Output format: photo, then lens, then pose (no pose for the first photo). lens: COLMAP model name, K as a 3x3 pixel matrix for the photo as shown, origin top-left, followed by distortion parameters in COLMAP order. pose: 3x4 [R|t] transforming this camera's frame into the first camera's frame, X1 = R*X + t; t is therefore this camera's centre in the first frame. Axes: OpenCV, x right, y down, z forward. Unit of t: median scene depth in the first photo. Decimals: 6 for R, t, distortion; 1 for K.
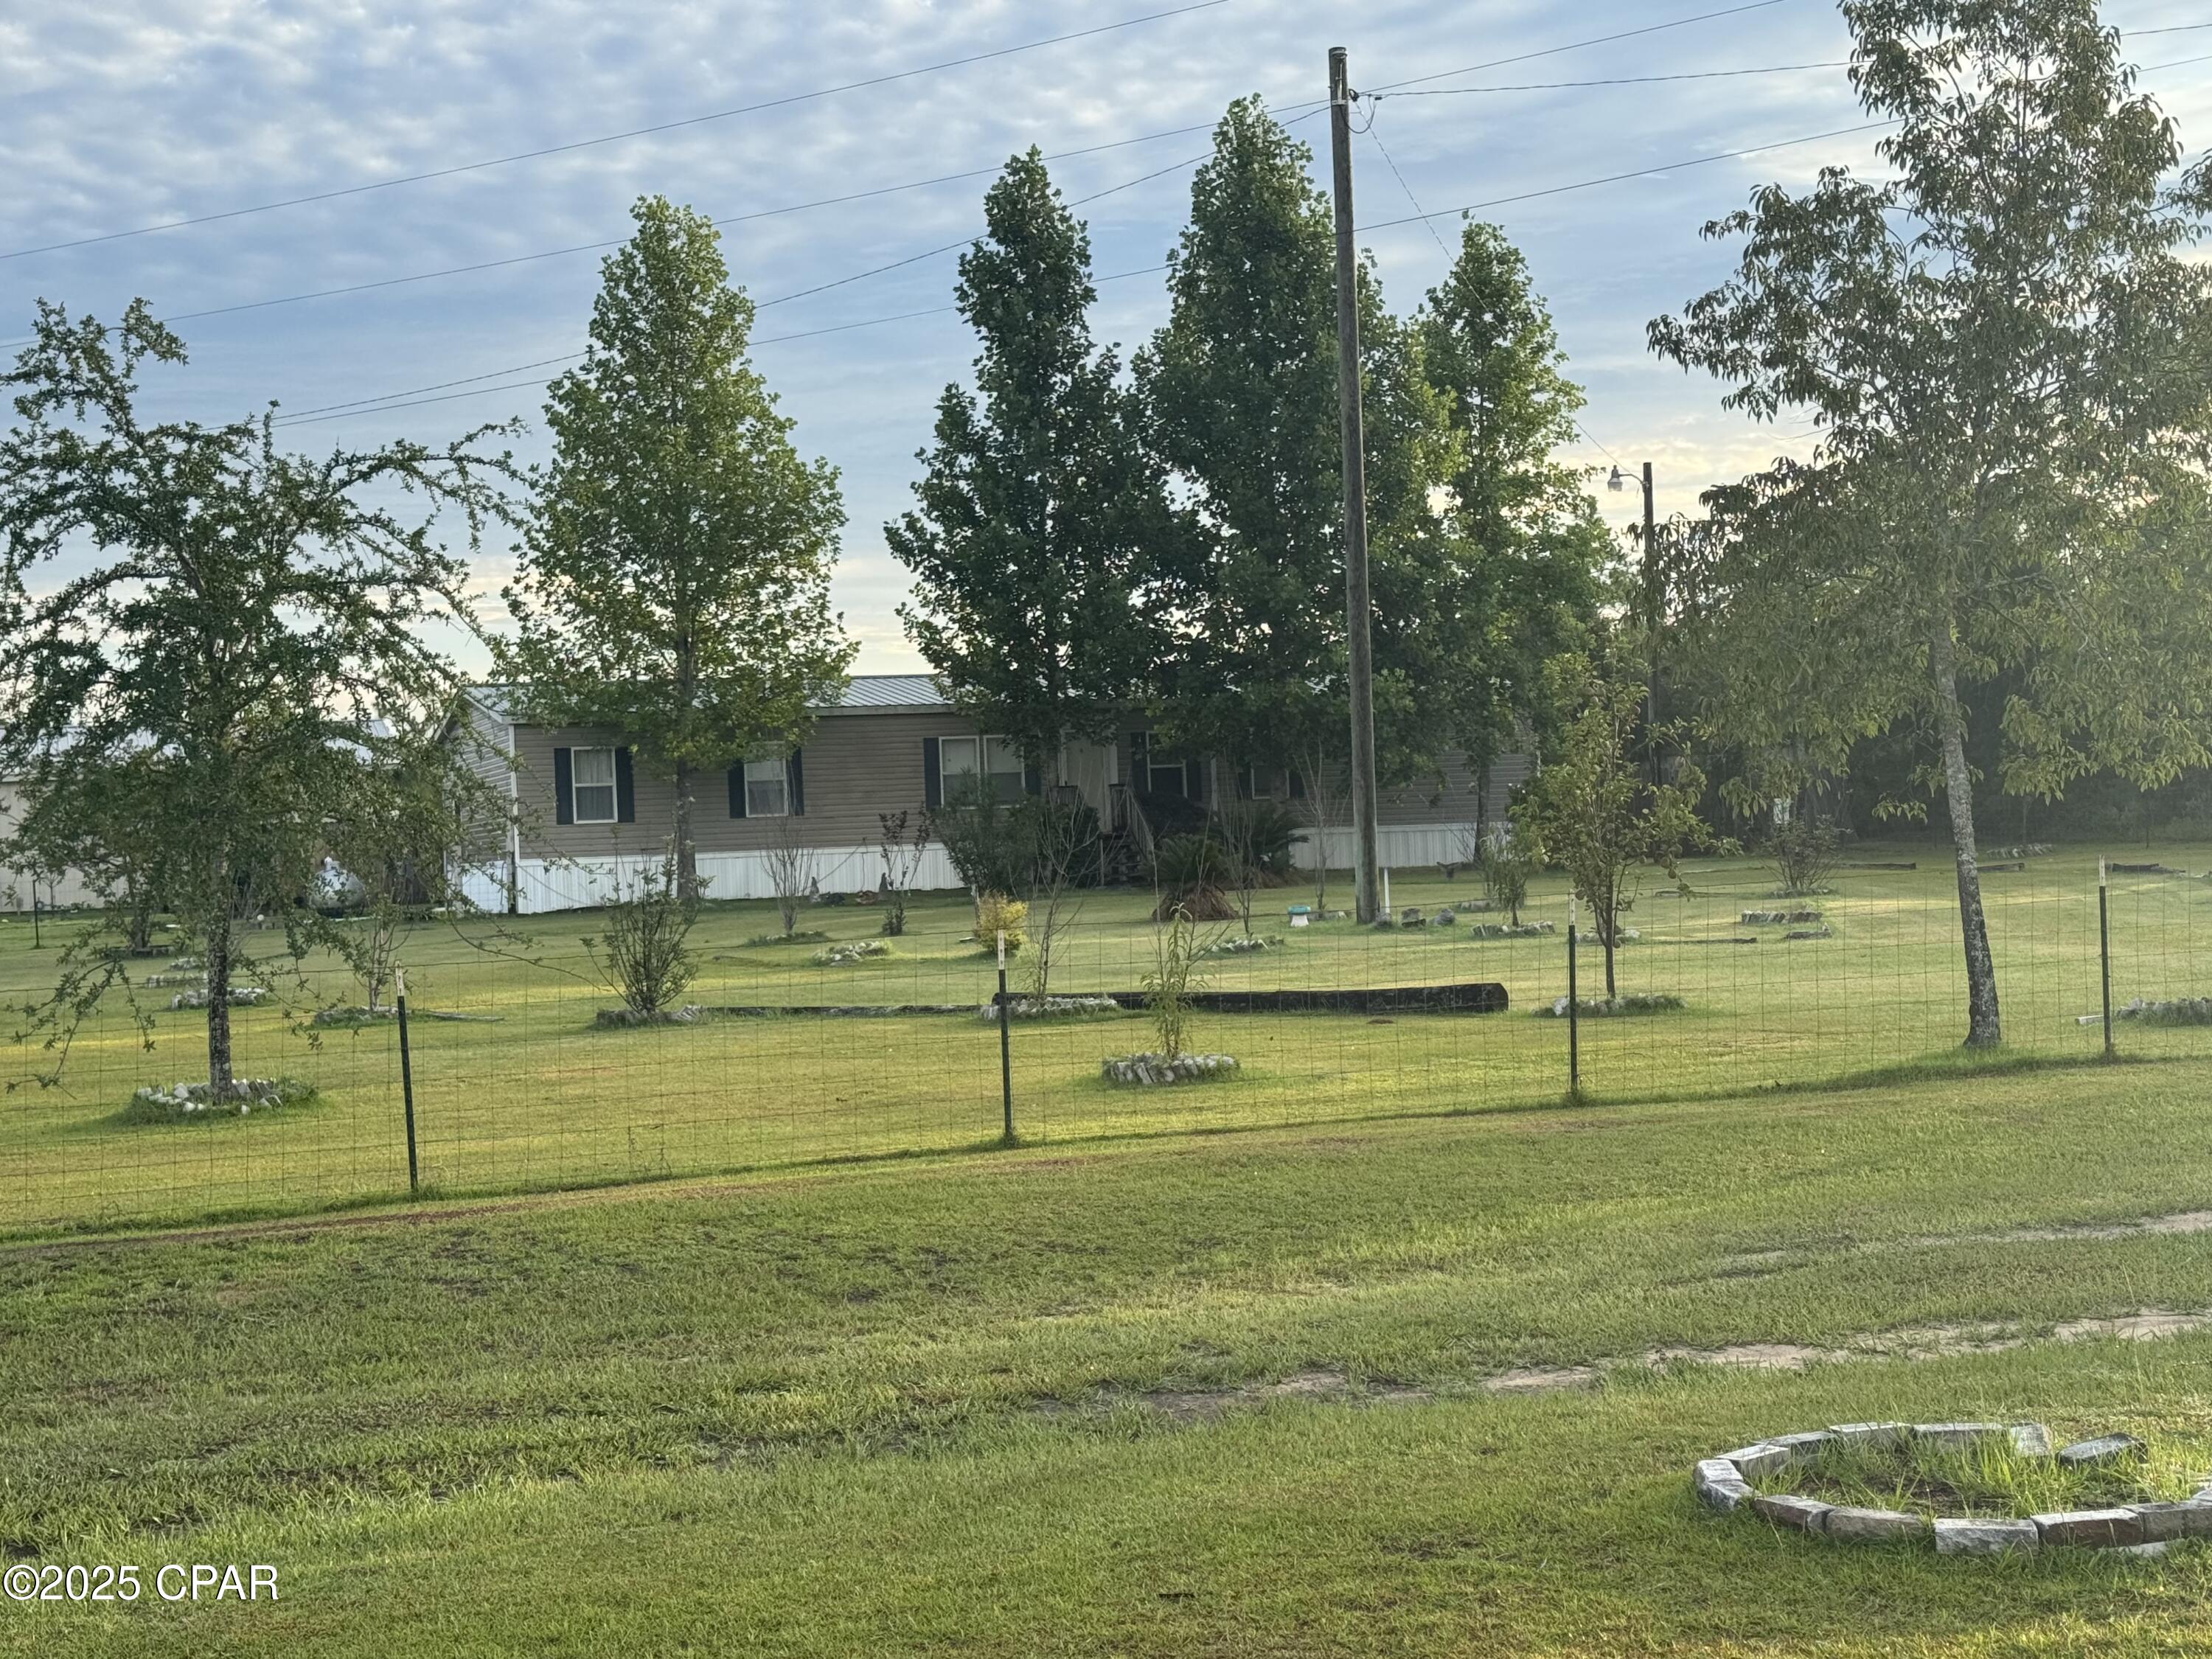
lens RADIAL K [[3119.4, 0, 1103.1], [0, 3119.4, 831.3], [0, 0, 1]] dist [-0.033089, 0.000000]
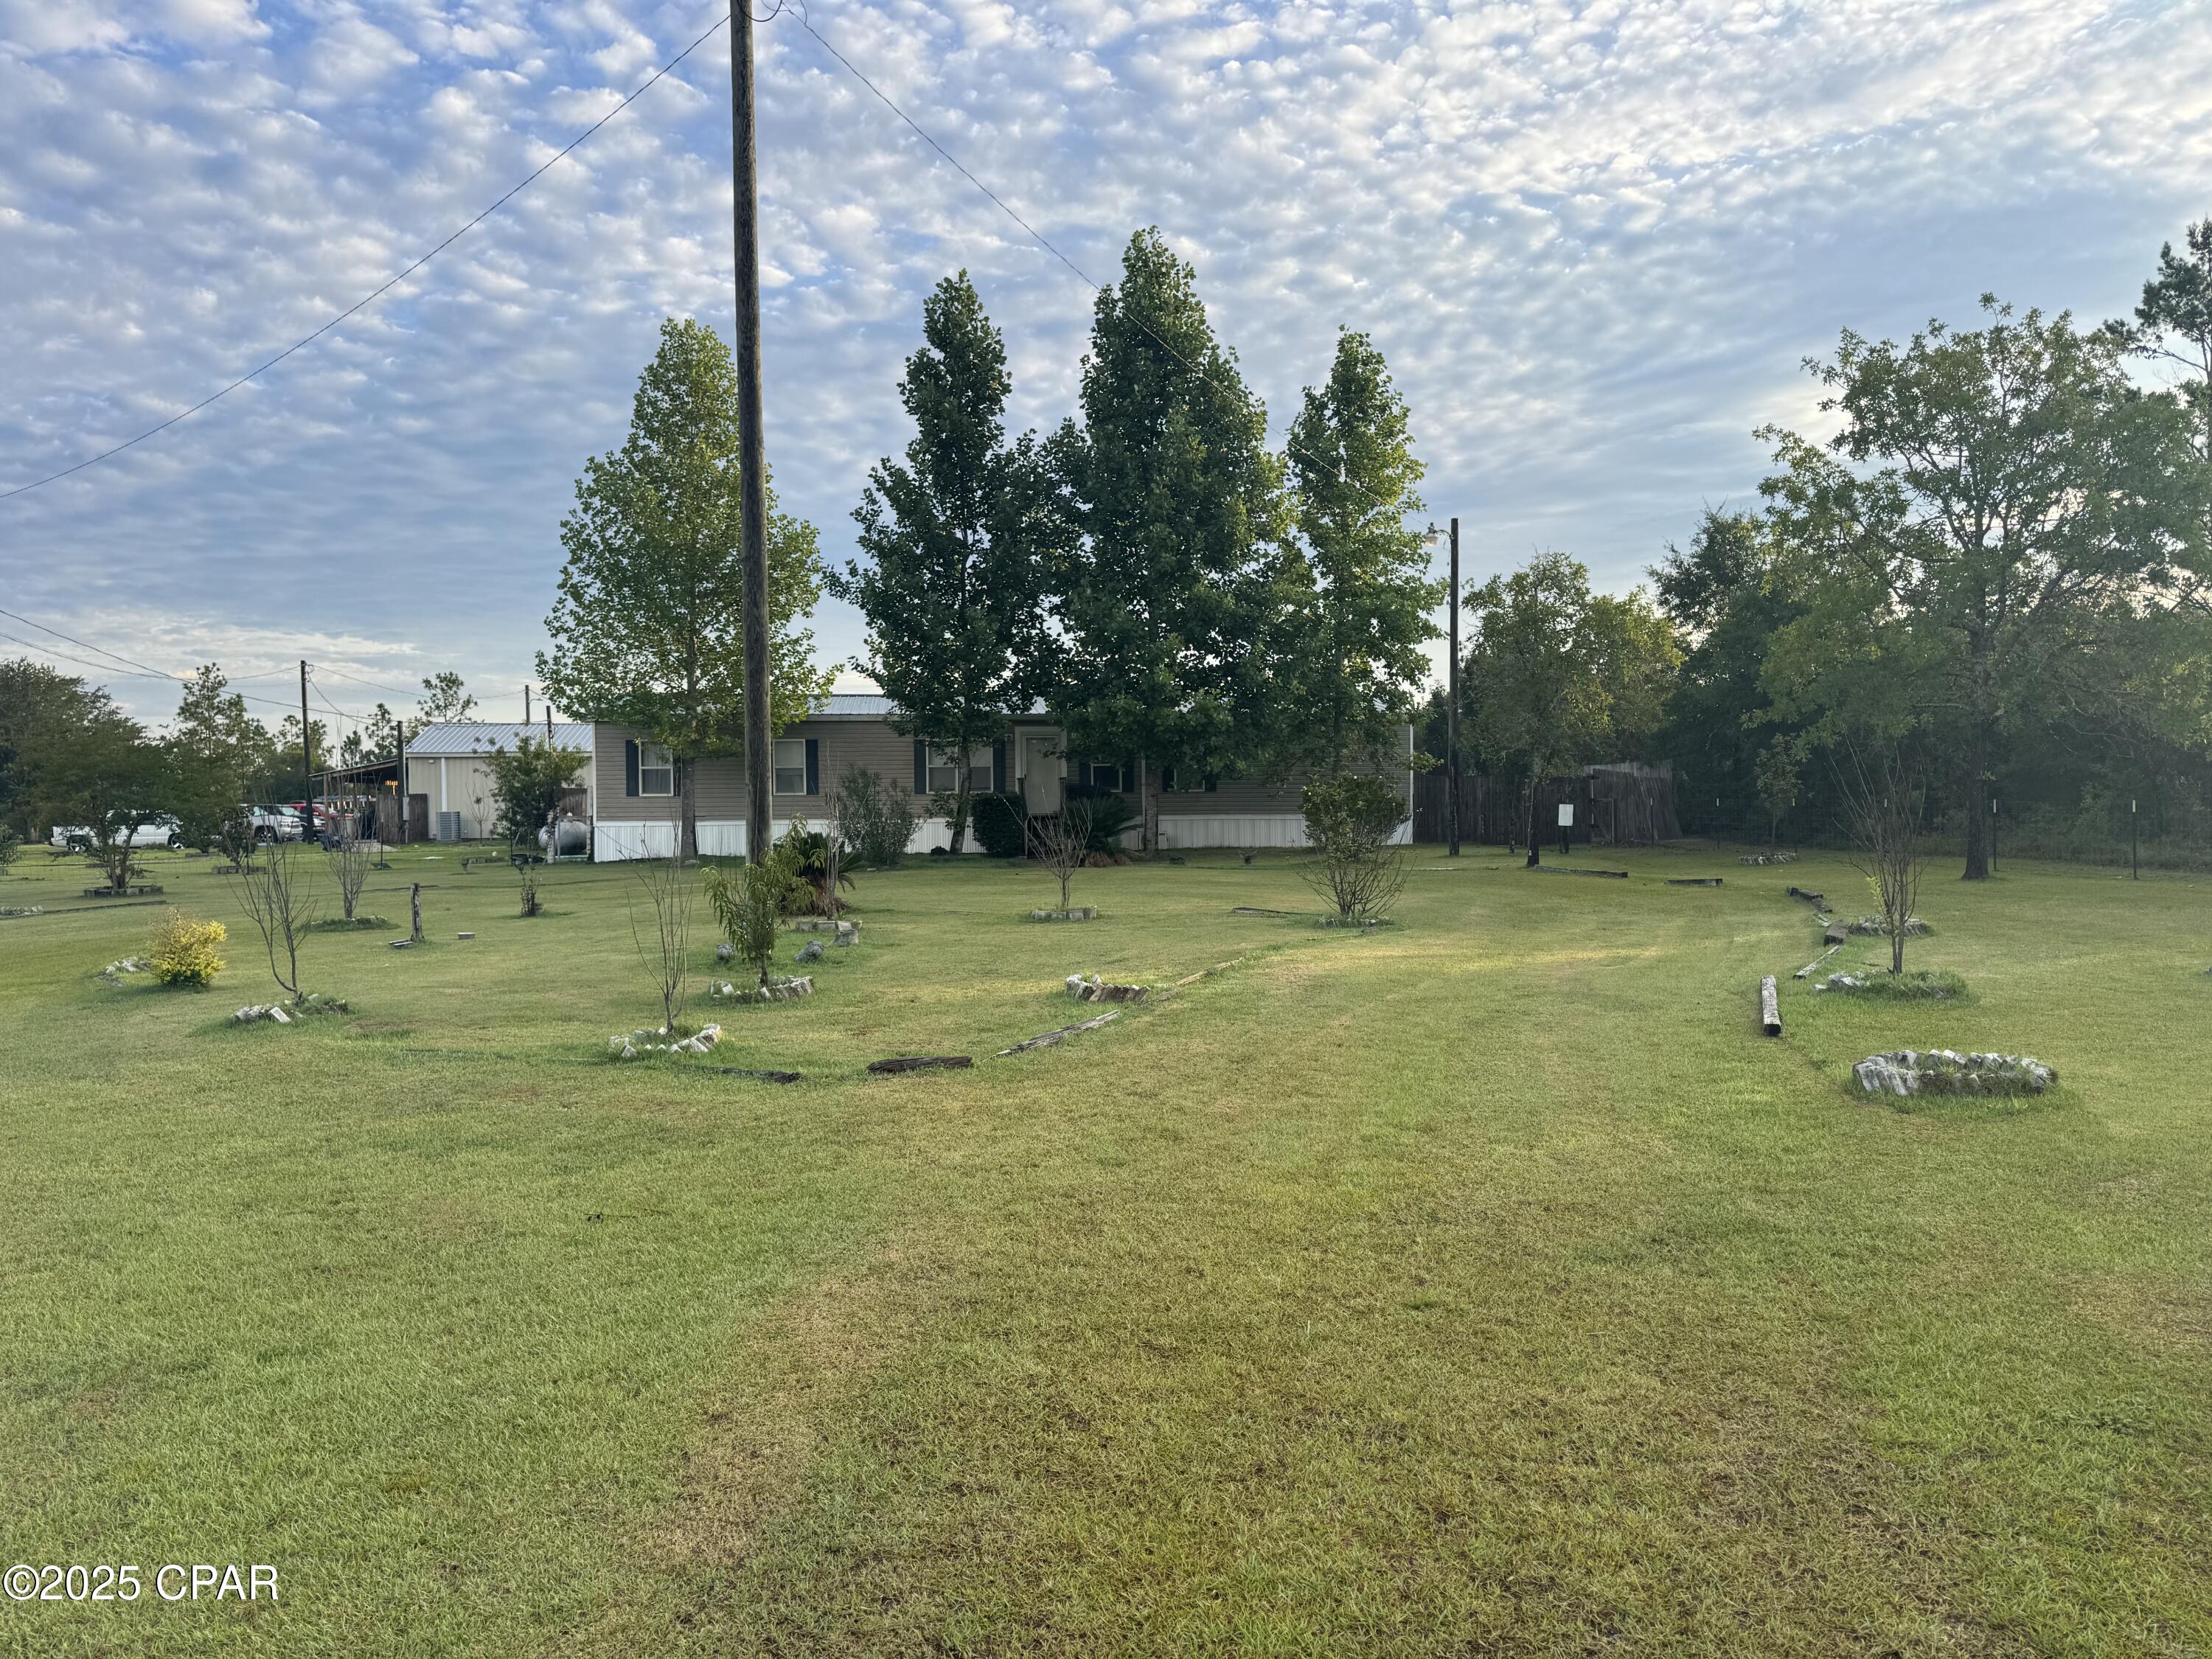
lens RADIAL K [[1549.2, 0, 1102.2], [0, 1549.2, 836.6], [0, 0, 1]] dist [0.062383, -0.052256]
pose [[0.974091, 0.035182, -0.223404, 0.179078], [-0.029666, 0.999168, 0.027999, -0.010008], [0.224203, -0.020646, 0.974324, 0.387322]]
